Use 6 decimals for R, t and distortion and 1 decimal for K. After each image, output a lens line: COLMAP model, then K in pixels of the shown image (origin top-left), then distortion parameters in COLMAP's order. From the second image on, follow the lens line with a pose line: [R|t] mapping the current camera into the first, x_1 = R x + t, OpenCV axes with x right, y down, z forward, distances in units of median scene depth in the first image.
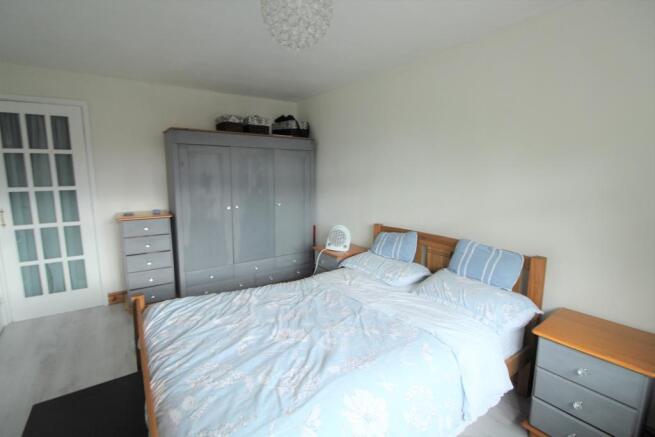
lens RADIAL K [[302.2, 0, 327.5], [0, 302.2, 218.5], [0, 0, 1]] dist [-0.000727, -0.000231]
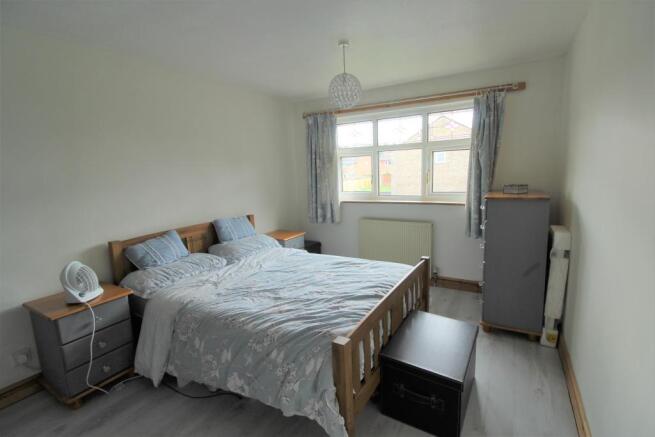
lens RADIAL K [[302.2, 0, 327.5], [0, 302.2, 218.5], [0, 0, 1]] dist [-0.000727, -0.000231]
pose [[-0.407683, -0.135327, 0.903040, -1.031841], [0.173703, 0.959405, 0.222193, -0.159577], [-0.896449, 0.247445, -0.367627, 1.035336]]
